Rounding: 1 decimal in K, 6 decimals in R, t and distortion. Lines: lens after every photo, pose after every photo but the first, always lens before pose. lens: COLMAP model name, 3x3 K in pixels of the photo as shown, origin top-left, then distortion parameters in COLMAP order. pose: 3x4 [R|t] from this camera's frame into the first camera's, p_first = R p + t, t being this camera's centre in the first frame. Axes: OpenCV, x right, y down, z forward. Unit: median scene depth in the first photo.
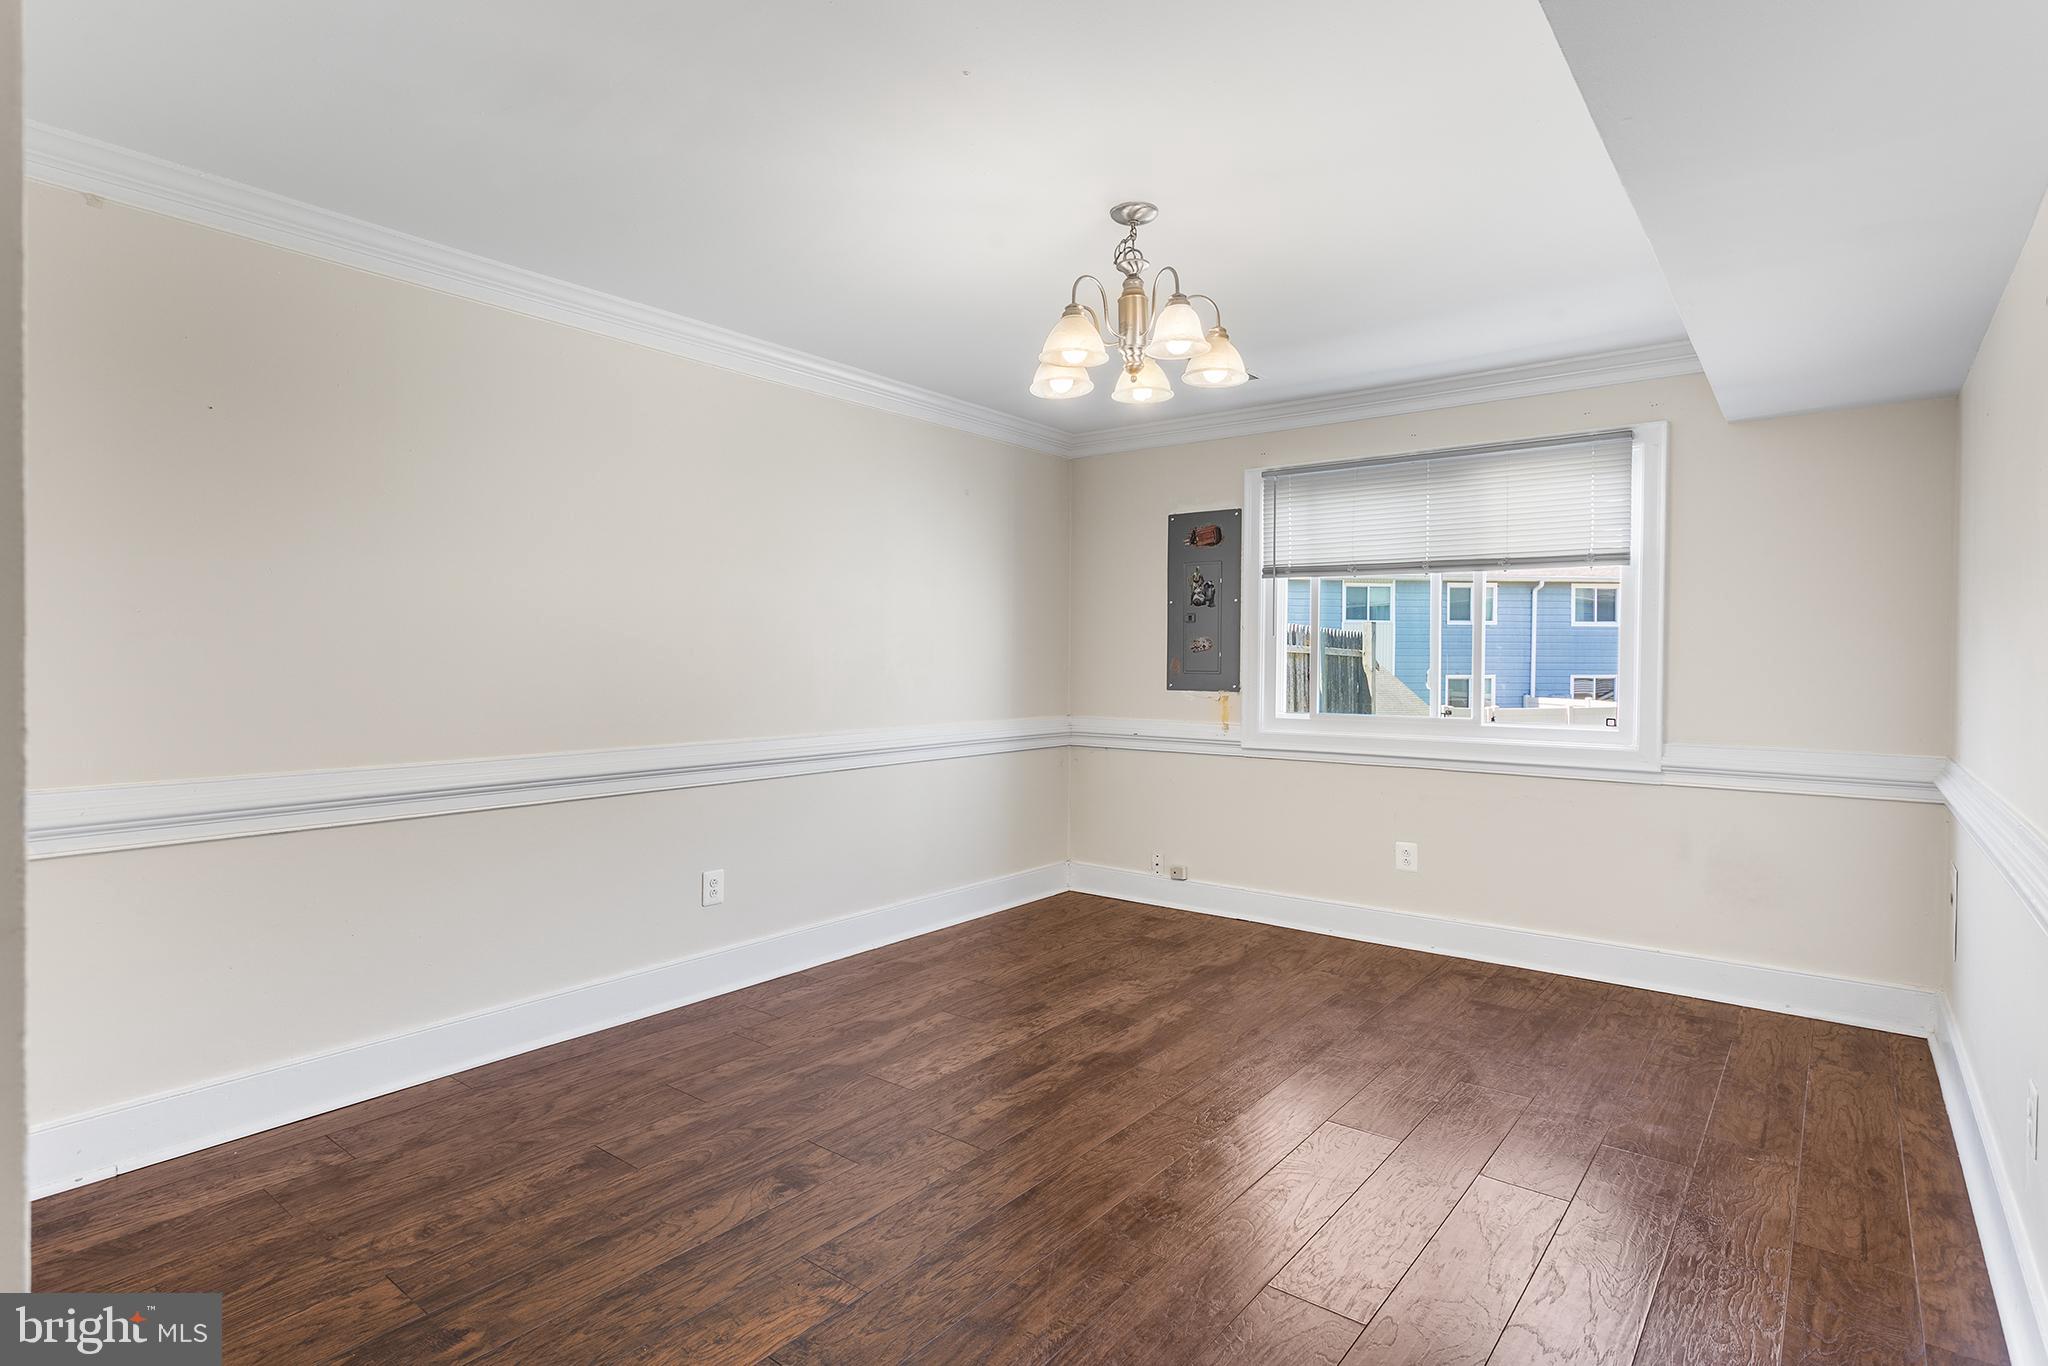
lens RADIAL K [[988.3, 0, 1023.4], [0, 988.3, 672.0], [0, 0, 1]] dist [-0.000382, 0.001029]
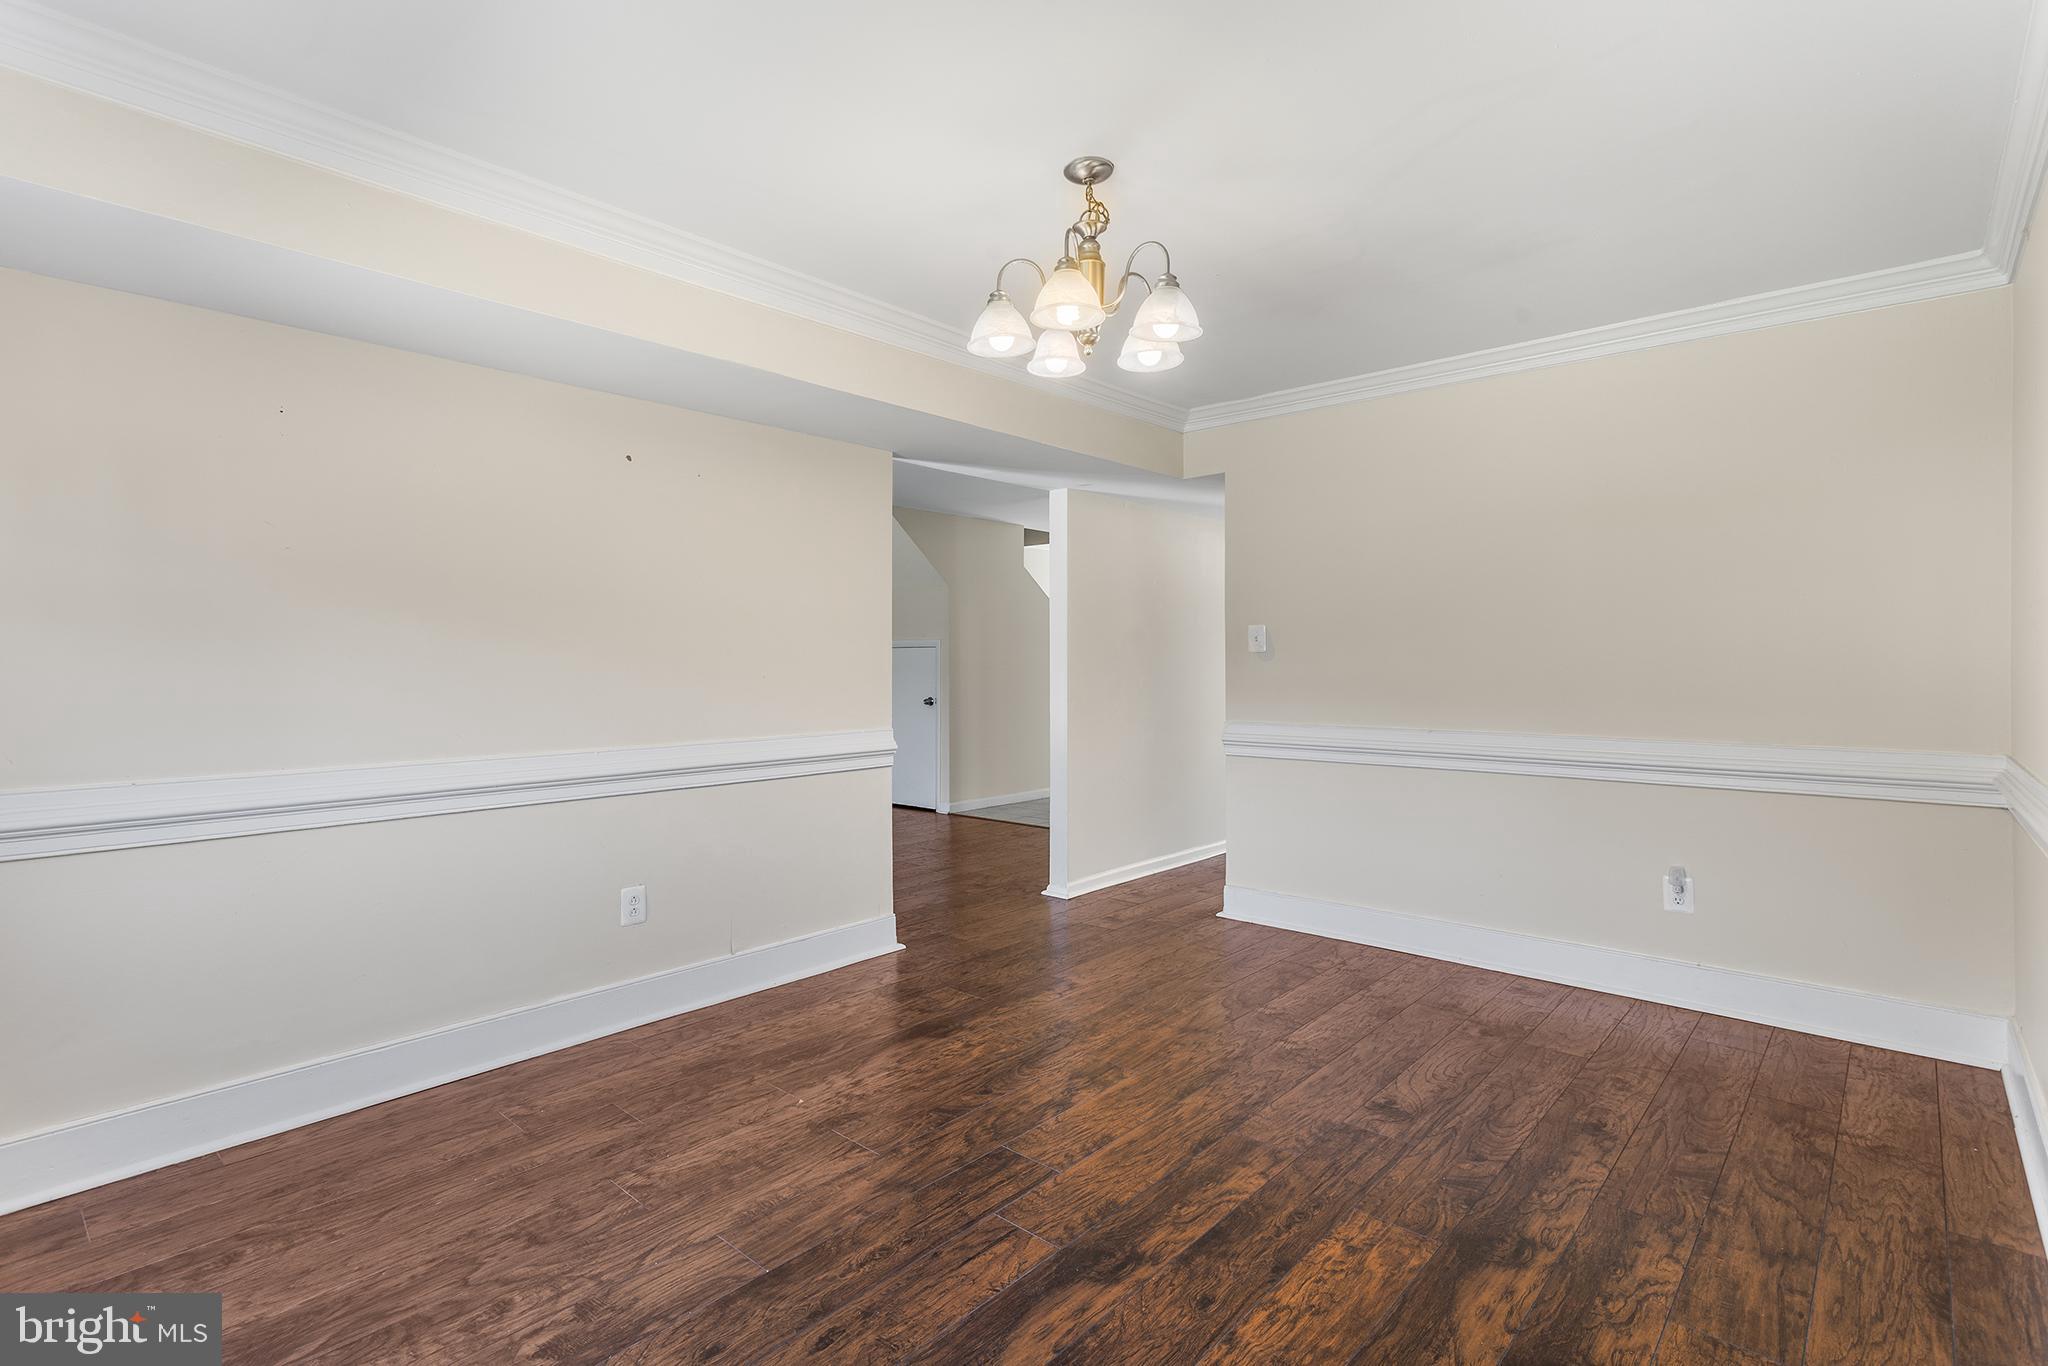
lens RADIAL K [[988.3, 0, 1026.3], [0, 988.3, 677.4], [0, 0, 1]] dist [-0.000382, 0.001029]
pose [[-0.998191, 0.000190, 0.060116, 0.106818], [0.001685, 0.999690, 0.024826, -0.024469], [-0.060092, 0.024882, -0.997883, 1.858738]]
